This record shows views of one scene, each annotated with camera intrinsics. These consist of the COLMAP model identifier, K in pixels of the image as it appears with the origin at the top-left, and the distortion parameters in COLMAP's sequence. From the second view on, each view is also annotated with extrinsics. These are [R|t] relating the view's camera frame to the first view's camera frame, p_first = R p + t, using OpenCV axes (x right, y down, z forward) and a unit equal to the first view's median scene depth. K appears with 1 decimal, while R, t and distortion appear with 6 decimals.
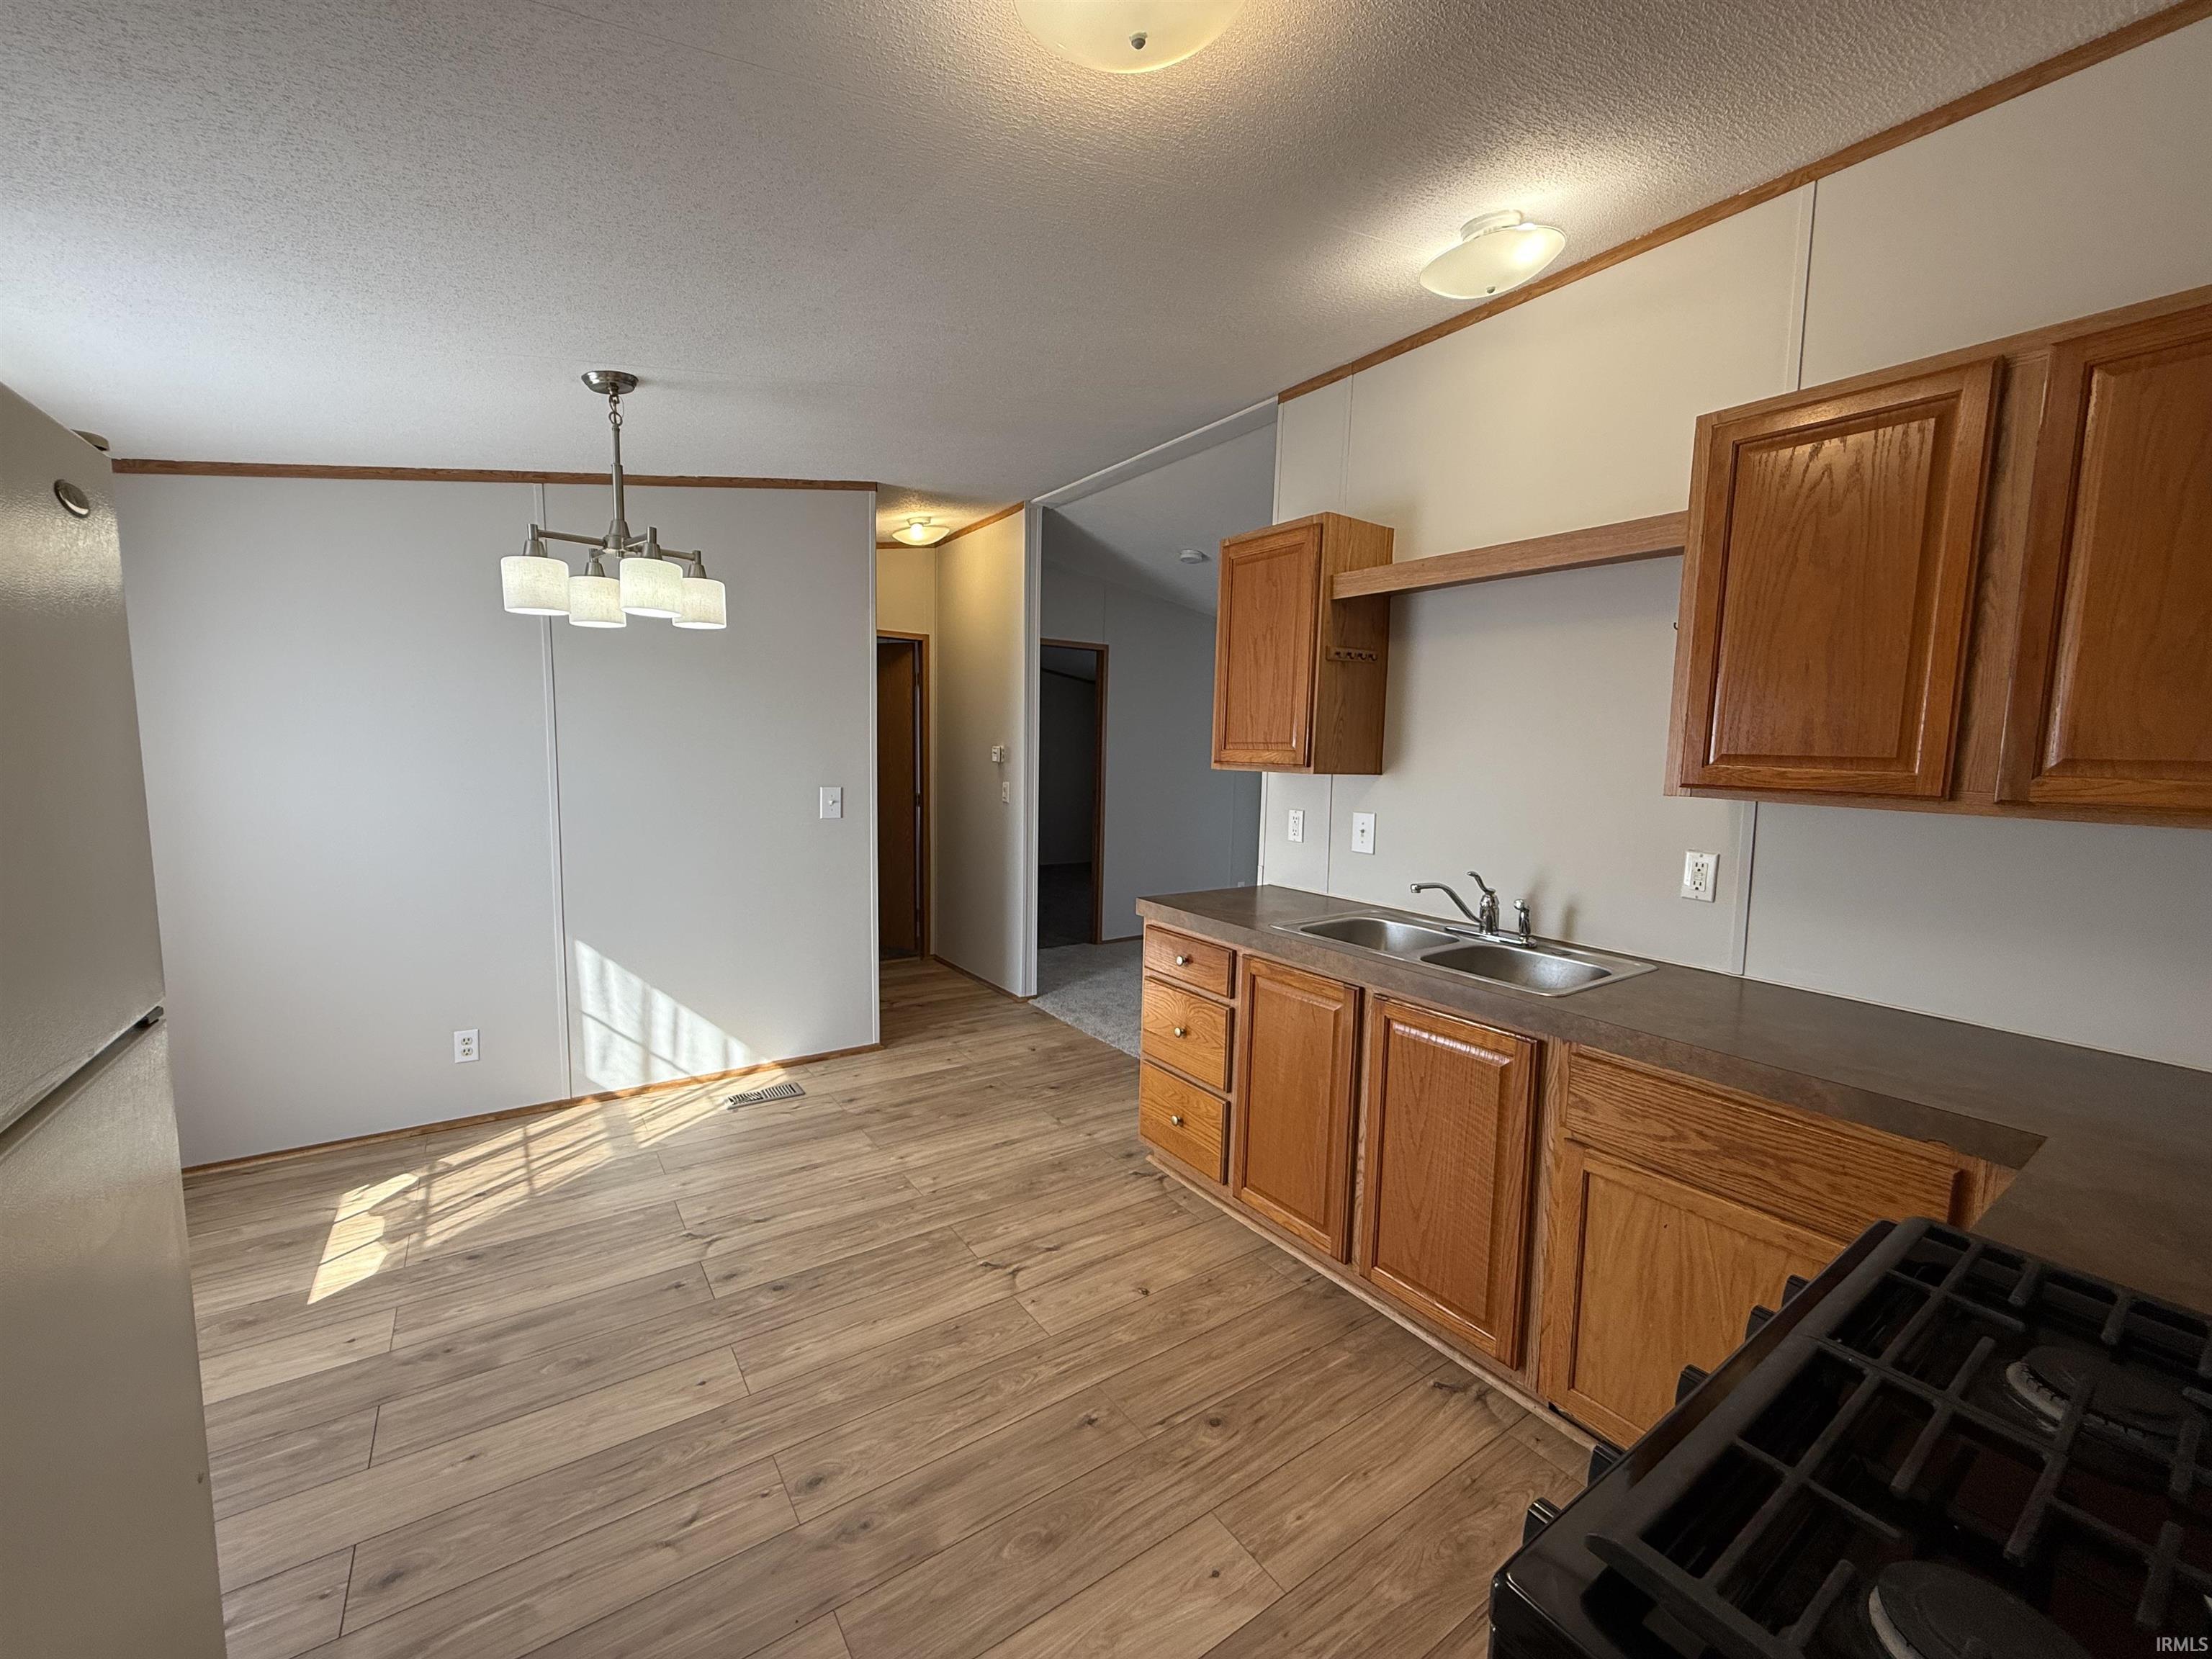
lens RADIAL K [[876.7, 0, 1104.4], [0, 876.7, 831.7], [0, 0, 1]] dist [-0.003898, 0.000907]
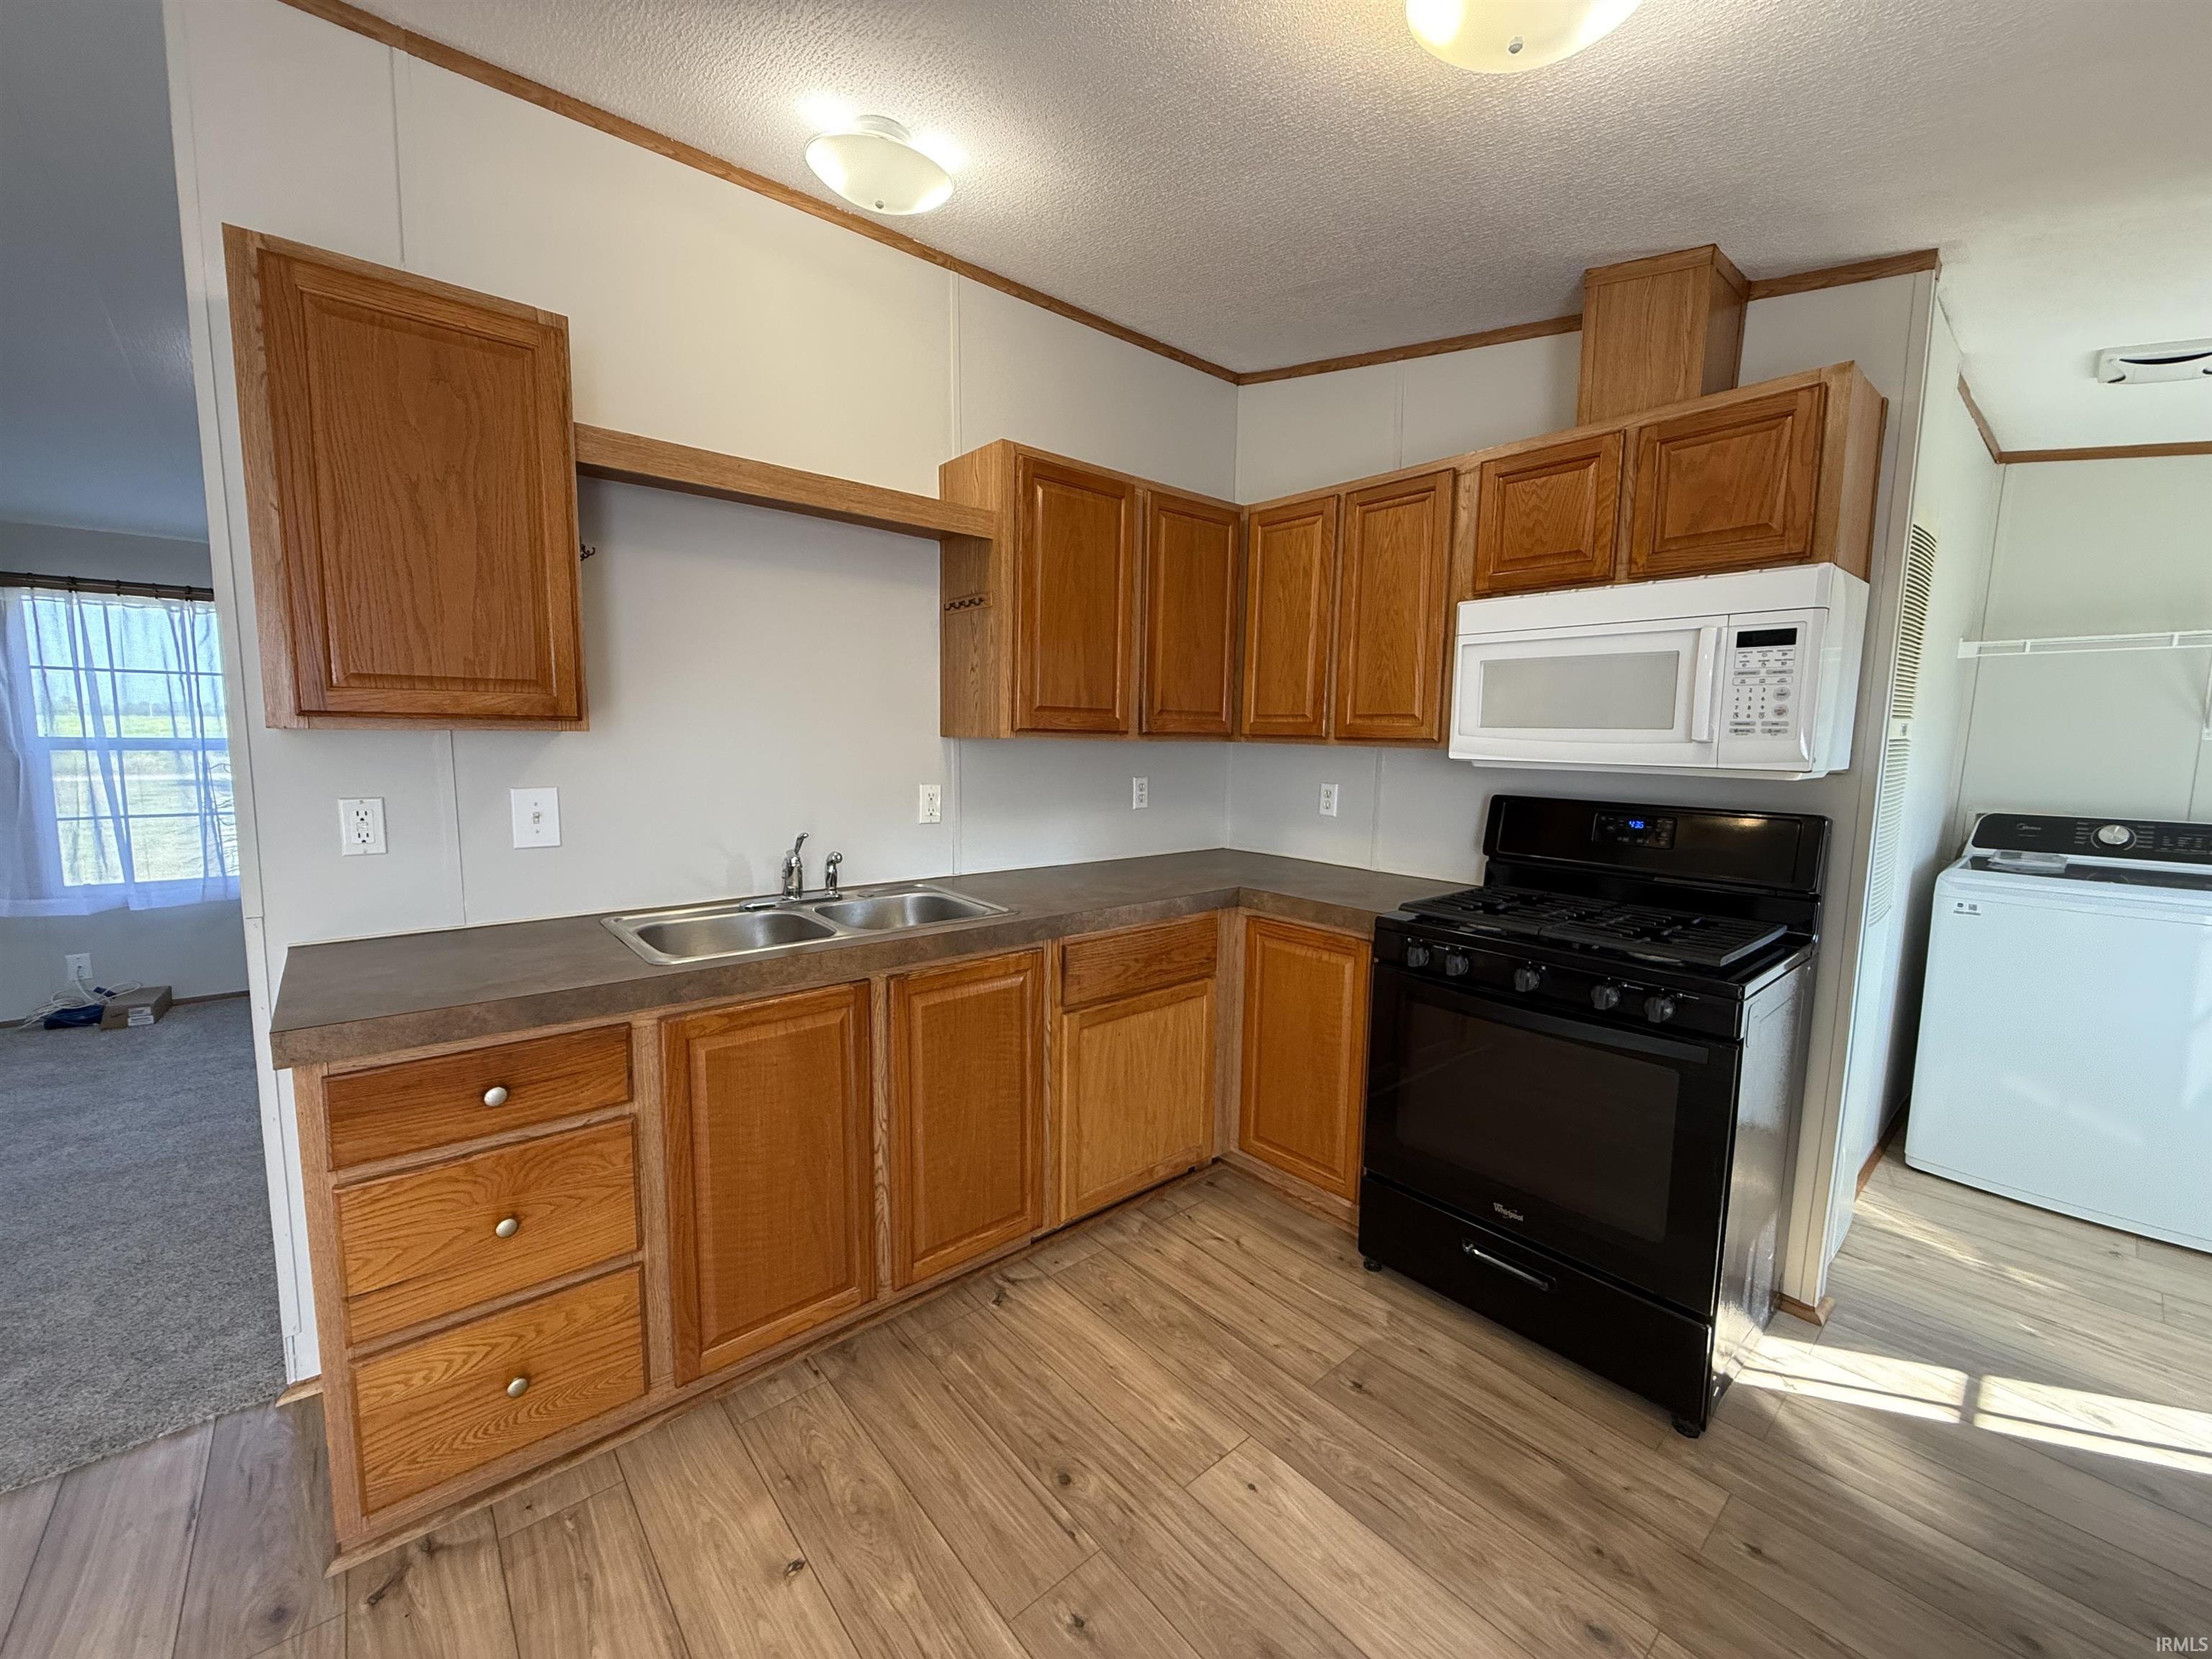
lens RADIAL K [[876.7, 0, 1101.2], [0, 876.7, 830.8], [0, 0, 1]] dist [-0.003898, 0.000907]
pose [[-0.100869, -0.135338, 0.985652, -0.571255], [0.078816, 0.986504, 0.143520, -0.070730], [-0.991773, 0.092161, -0.088841, 0.871689]]
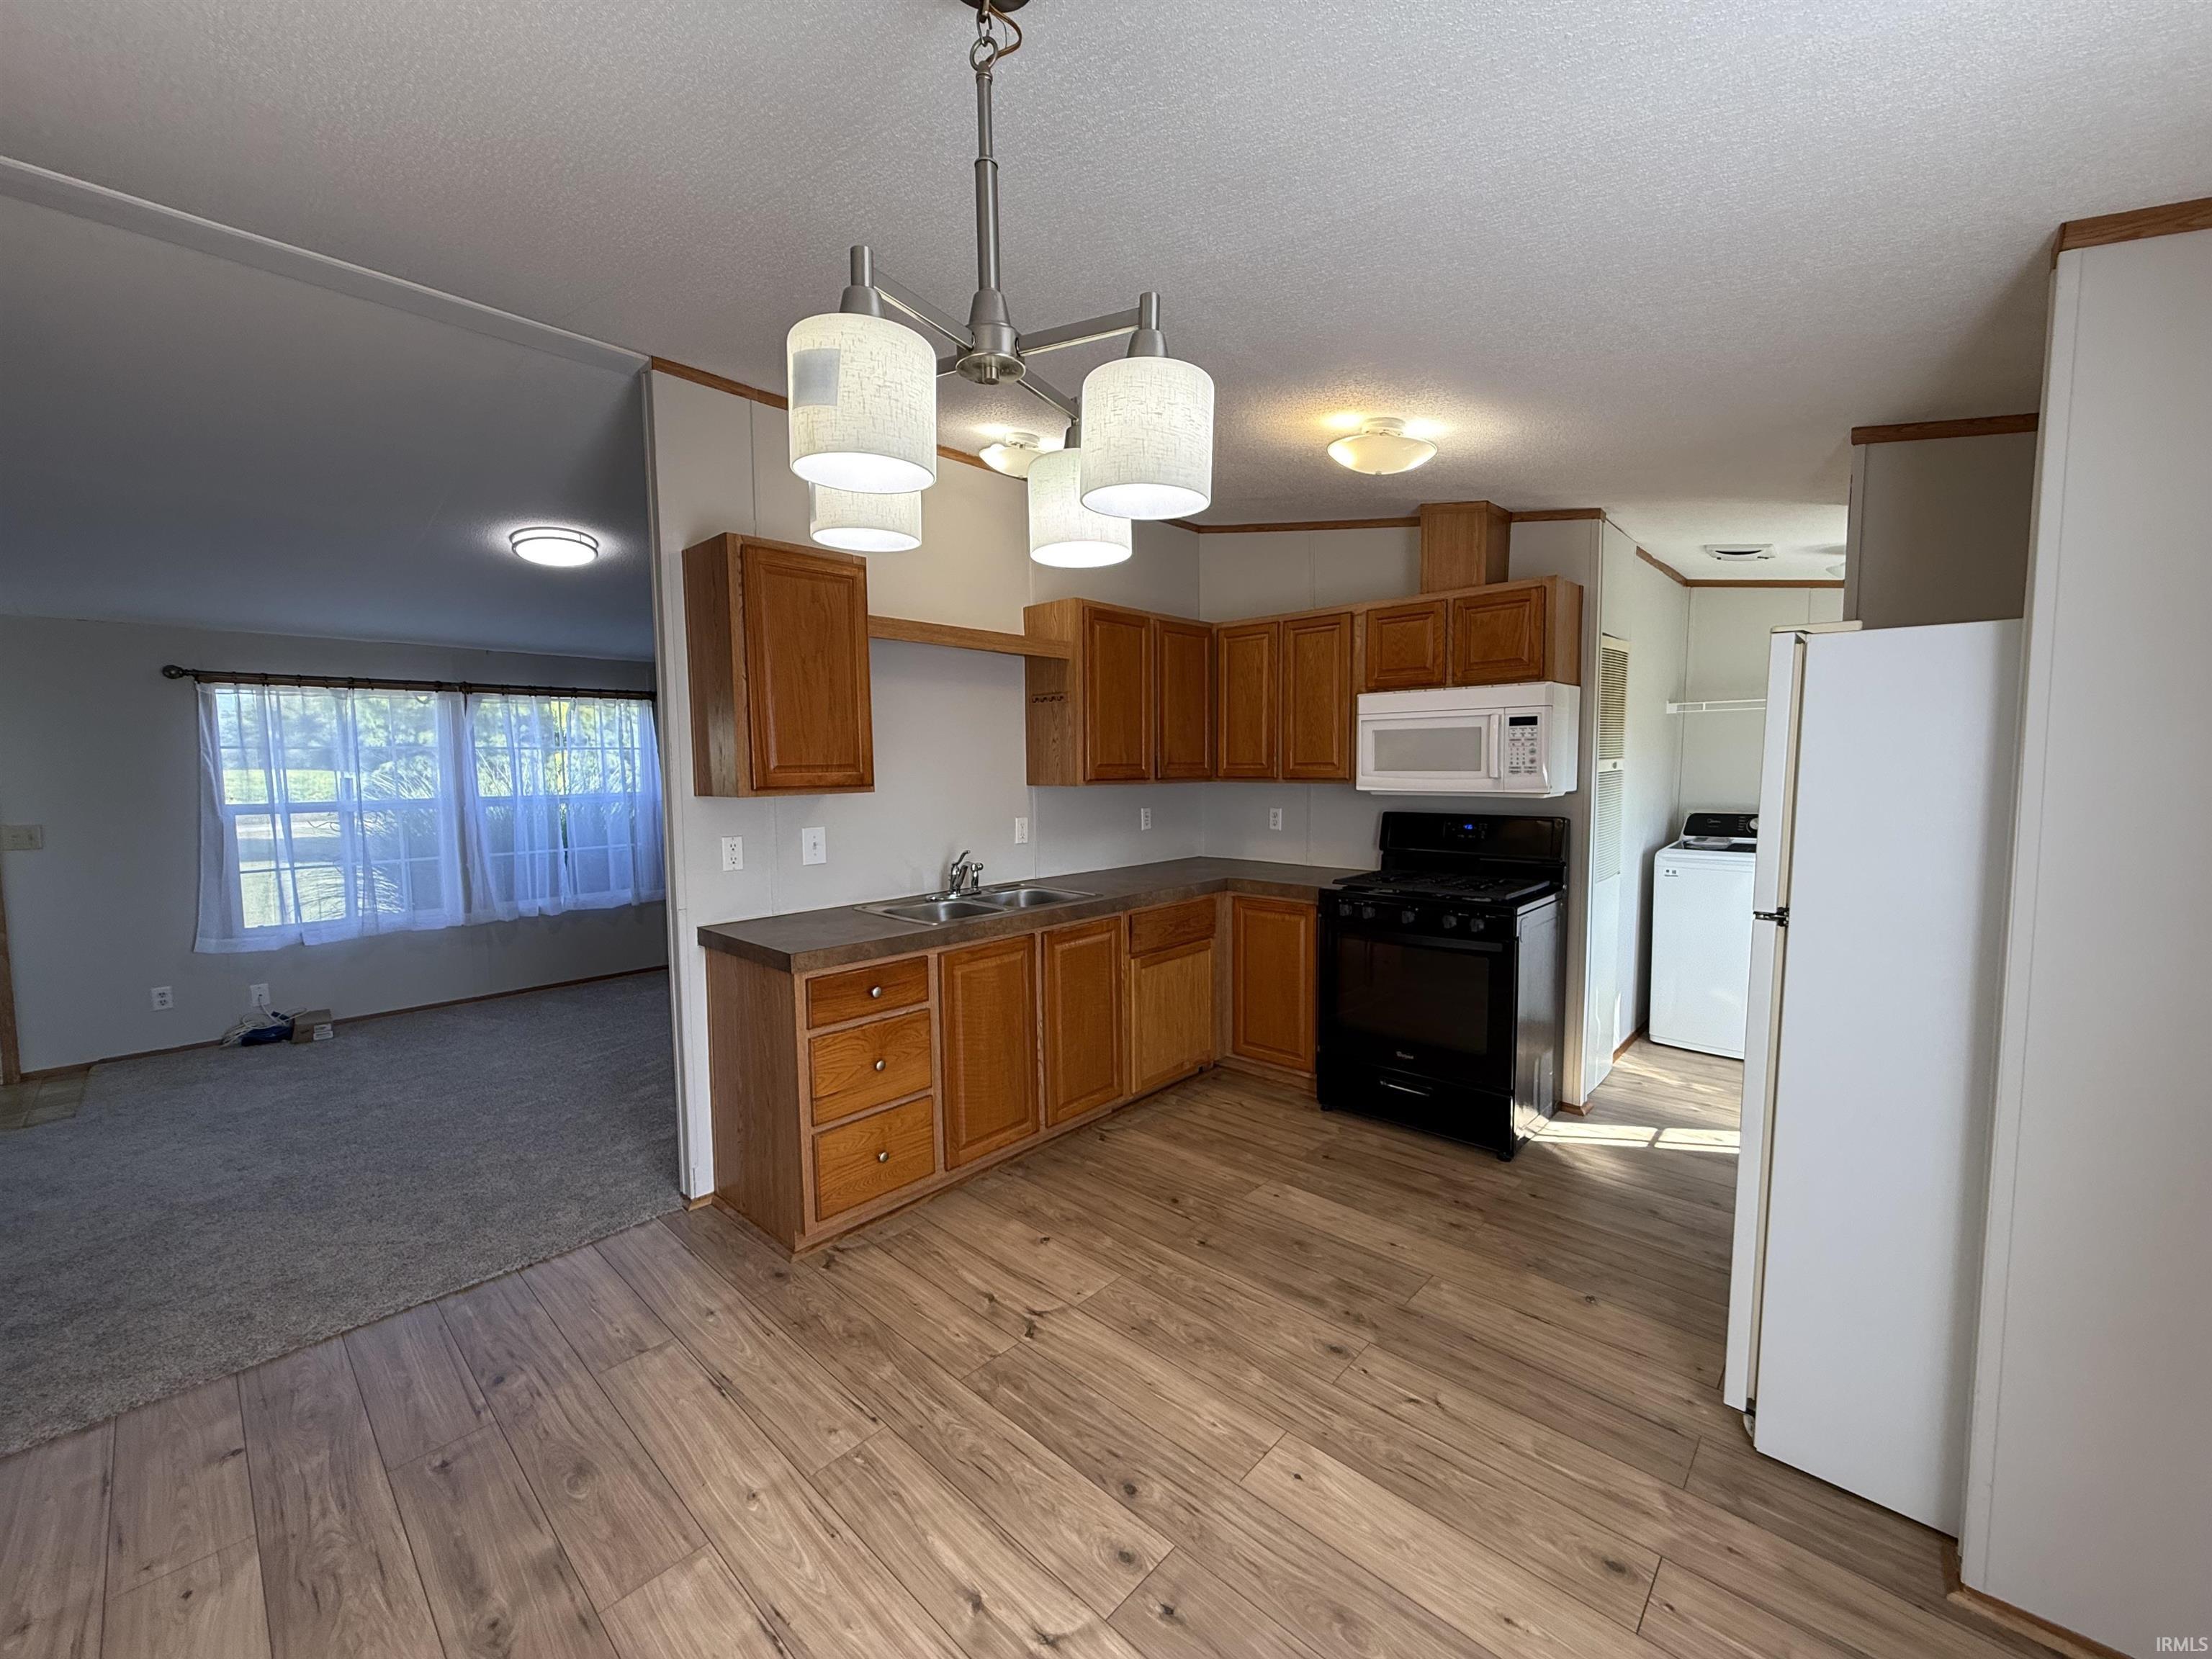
lens RADIAL K [[876.7, 0, 1101.5], [0, 876.7, 830.3], [0, 0, 1]] dist [-0.003898, 0.000907]
pose [[-0.212732, -0.095961, 0.972387, -1.148712], [0.101674, 0.987590, 0.119704, -0.153834], [-0.971806, 0.124331, -0.200335, 1.203752]]
